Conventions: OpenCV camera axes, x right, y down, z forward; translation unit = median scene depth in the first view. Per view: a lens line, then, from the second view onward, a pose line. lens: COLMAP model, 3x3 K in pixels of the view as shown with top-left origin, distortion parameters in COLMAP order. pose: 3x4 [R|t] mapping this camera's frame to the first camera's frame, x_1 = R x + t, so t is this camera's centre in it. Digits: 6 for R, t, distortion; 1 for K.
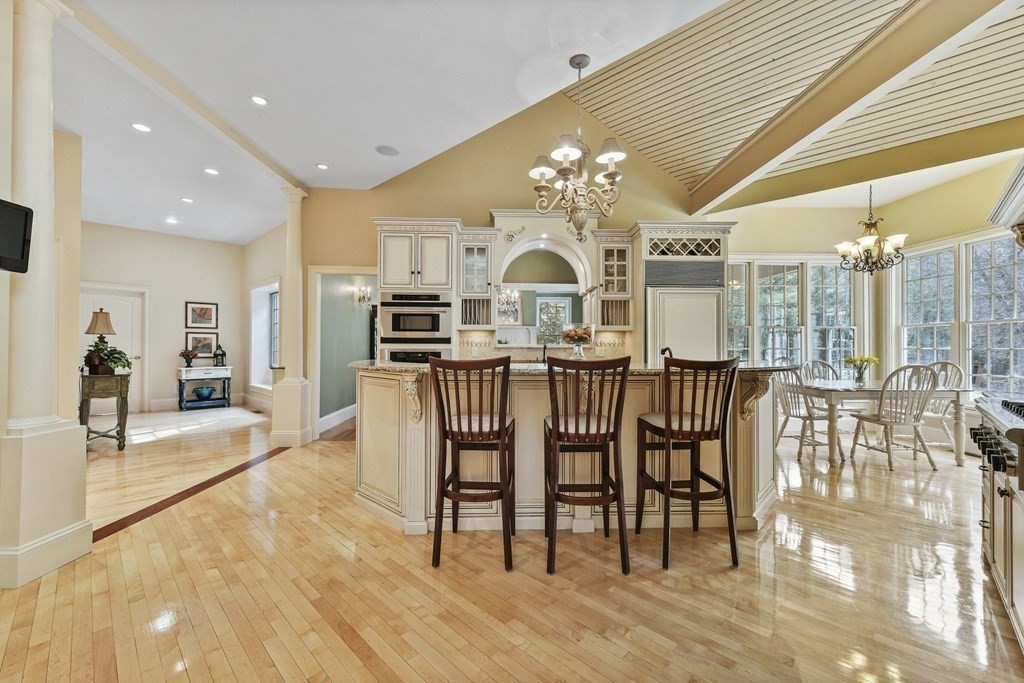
lens RADIAL K [[409.3, 0, 515.1], [0, 409.3, 345.3], [0, 0, 1]] dist [0.000091, -0.000213]
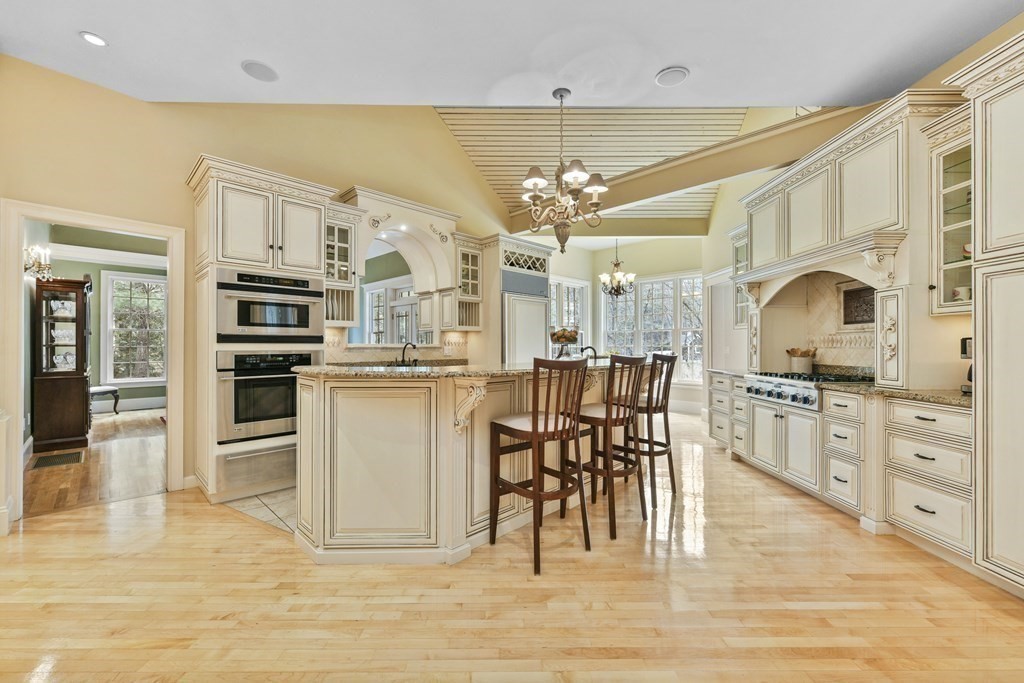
lens RADIAL K [[409.3, 0, 515.1], [0, 409.3, 345.3], [0, 0, 1]] dist [0.000091, -0.000213]
pose [[0.726368, -0.002794, 0.687300, -0.434344], [0.001495, 0.999996, 0.002485, -0.001435], [-0.687304, -0.000778, 0.726370, 0.162659]]
